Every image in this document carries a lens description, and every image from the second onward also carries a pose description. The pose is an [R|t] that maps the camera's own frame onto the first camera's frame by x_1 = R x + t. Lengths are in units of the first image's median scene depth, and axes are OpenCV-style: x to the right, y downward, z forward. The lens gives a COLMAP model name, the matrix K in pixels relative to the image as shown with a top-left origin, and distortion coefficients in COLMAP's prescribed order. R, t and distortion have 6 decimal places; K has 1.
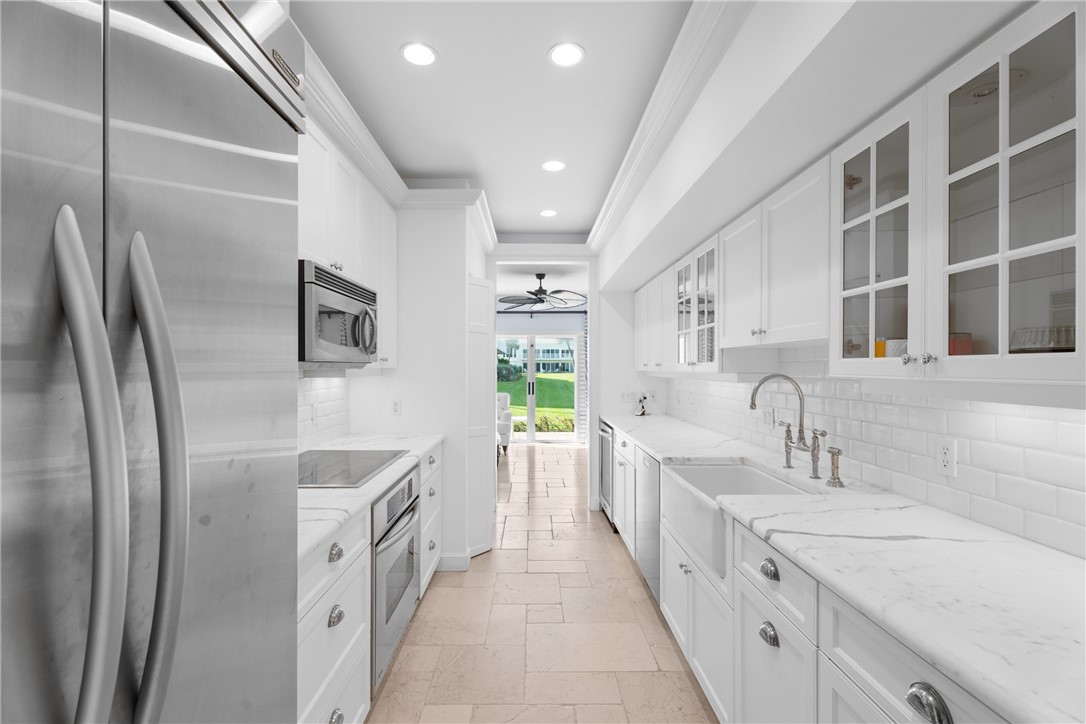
lens RADIAL K [[487.3, 0, 518.1], [0, 487.3, 364.9], [0, 0, 1]] dist [0.000757, -0.001306]
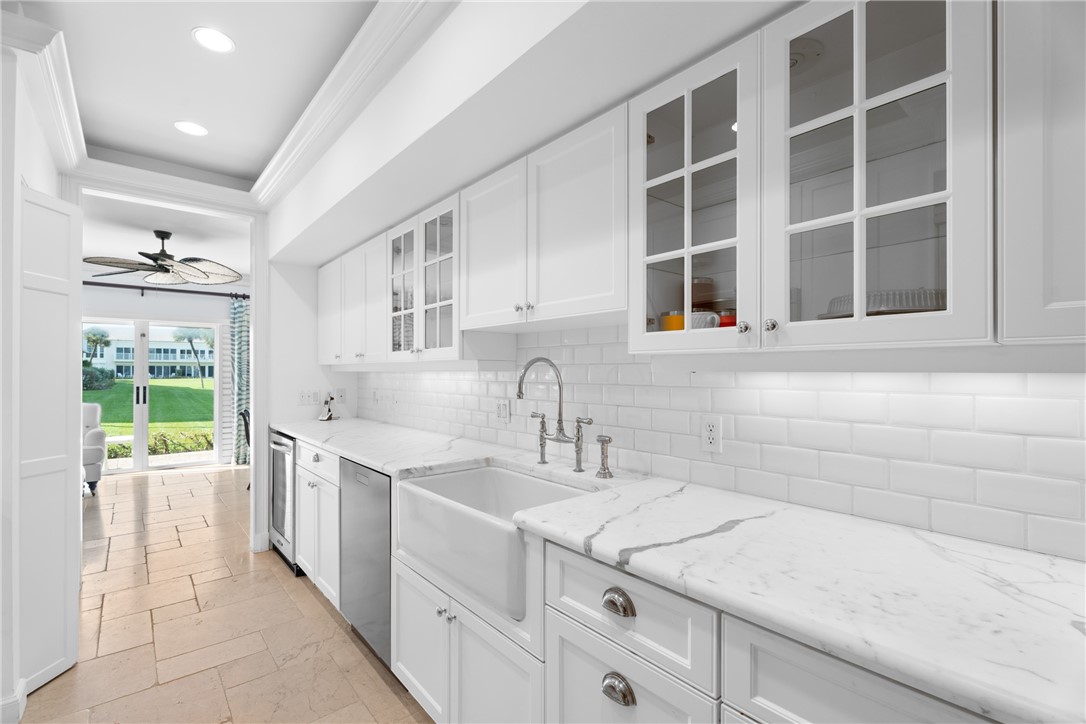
lens RADIAL K [[487.3, 0, 539.9], [0, 487.3, 369.6], [0, 0, 1]] dist [0.000757, -0.001306]
pose [[0.747019, 0.003158, 0.664795, -0.048996], [-0.003354, 0.999994, -0.000980, 0.040948], [-0.664794, -0.001498, 0.747025, 0.344616]]
